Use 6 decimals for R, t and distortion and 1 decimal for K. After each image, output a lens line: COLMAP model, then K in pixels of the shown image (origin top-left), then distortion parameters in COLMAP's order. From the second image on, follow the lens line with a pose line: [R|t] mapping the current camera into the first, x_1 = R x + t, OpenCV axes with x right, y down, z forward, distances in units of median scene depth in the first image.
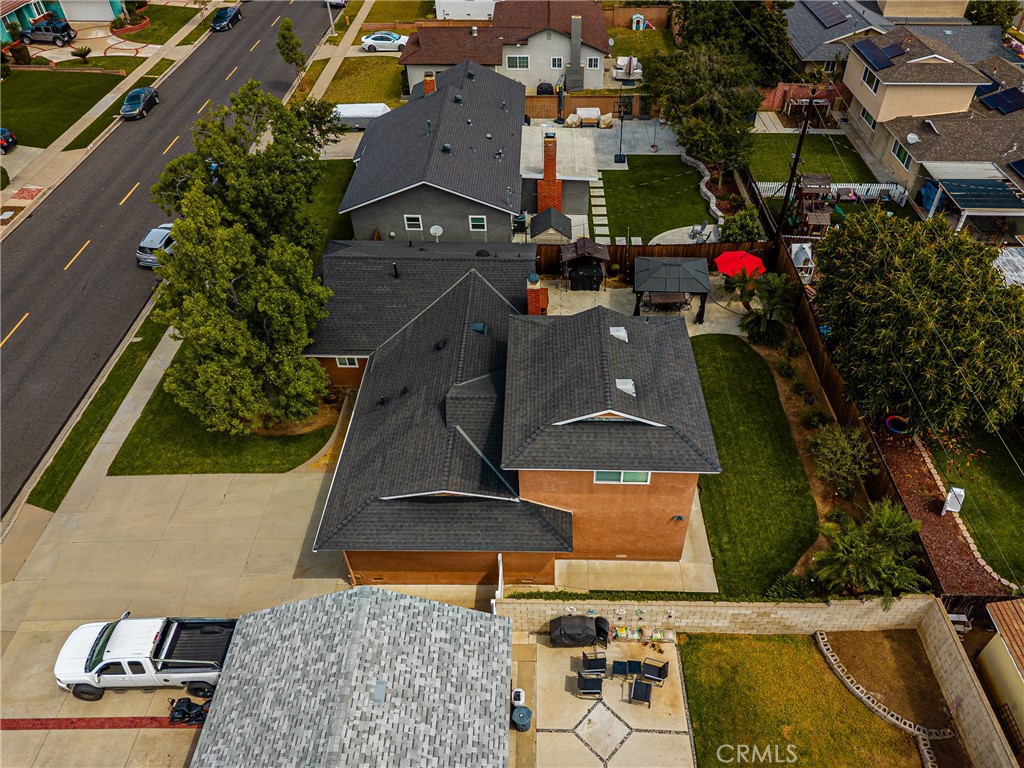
lens RADIAL K [[737.3, 0, 512.0], [0, 737.3, 384.0], [0, 0, 1]] dist [0.009562, -0.004932]
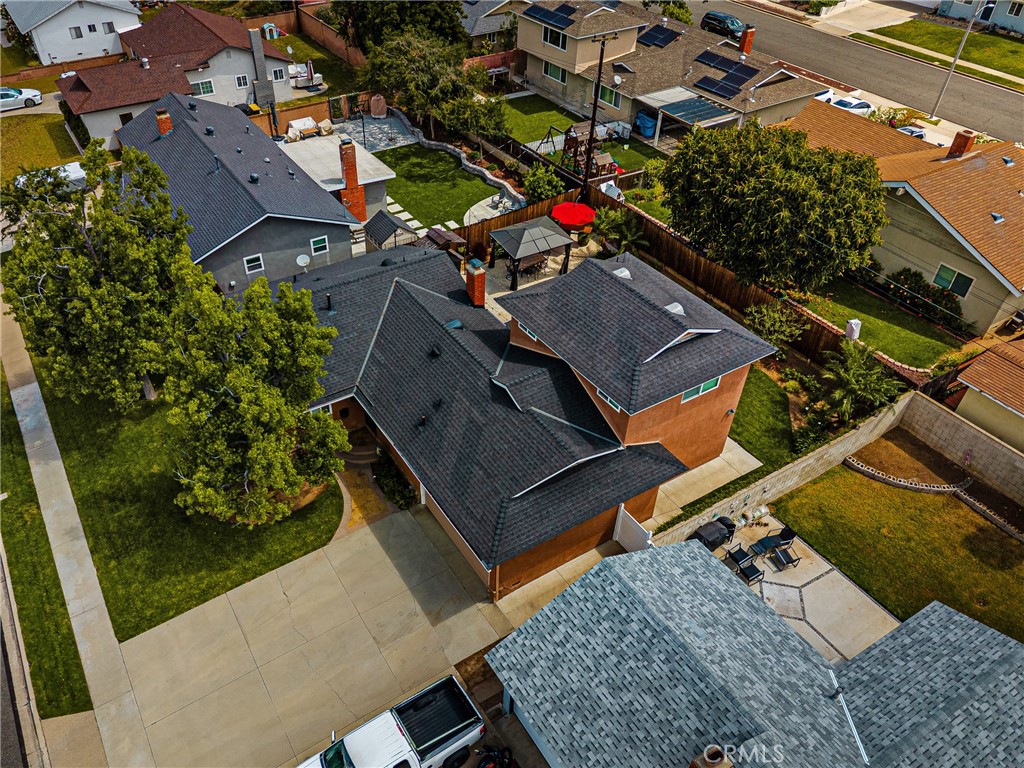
lens RADIAL K [[785.7, 0, 441.2], [0, 785.7, 404.2], [0, 0, 1]] dist [0.004046, -0.000537]
pose [[0.849268, -0.345706, 0.399037, -0.476146], [0.353455, 0.933733, 0.056683, -0.040110], [-0.392190, 0.092903, 0.915181, 0.057357]]
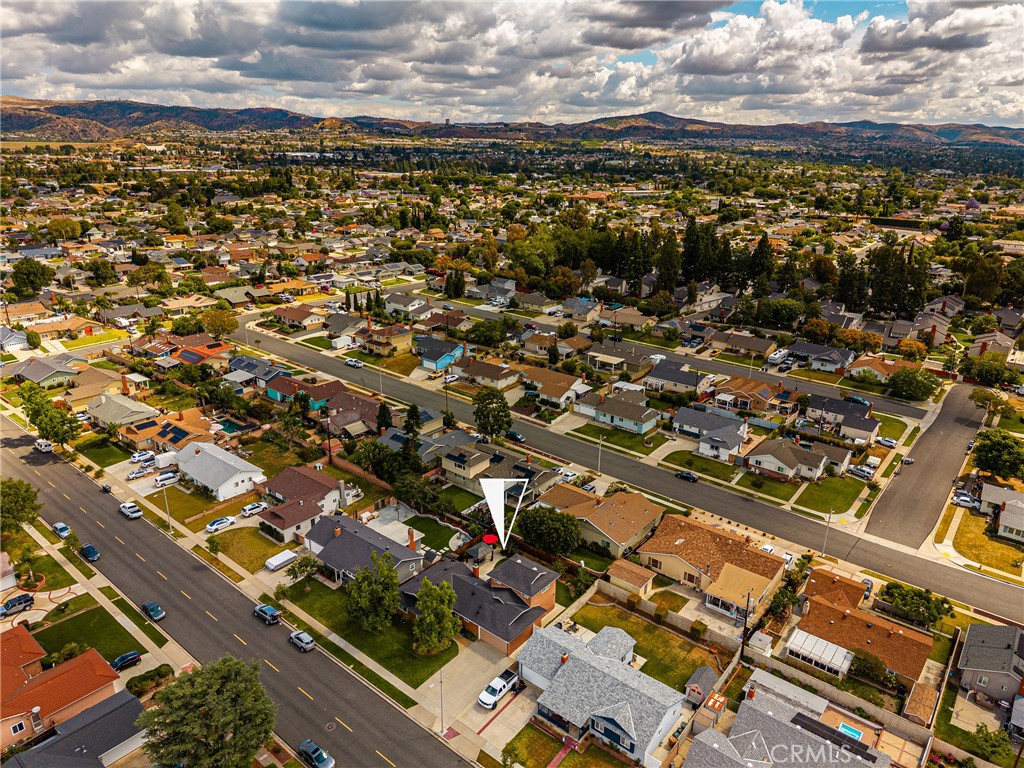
lens RADIAL K [[691.9, 0, 509.1], [0, 691.9, 356.4], [0, 0, 1]] dist [0.008230, -0.005568]
pose [[0.615845, -0.214812, 0.758018, -1.999829], [0.512695, 0.839800, -0.178546, -0.288378], [-0.598230, 0.498589, 0.627320, -1.514026]]
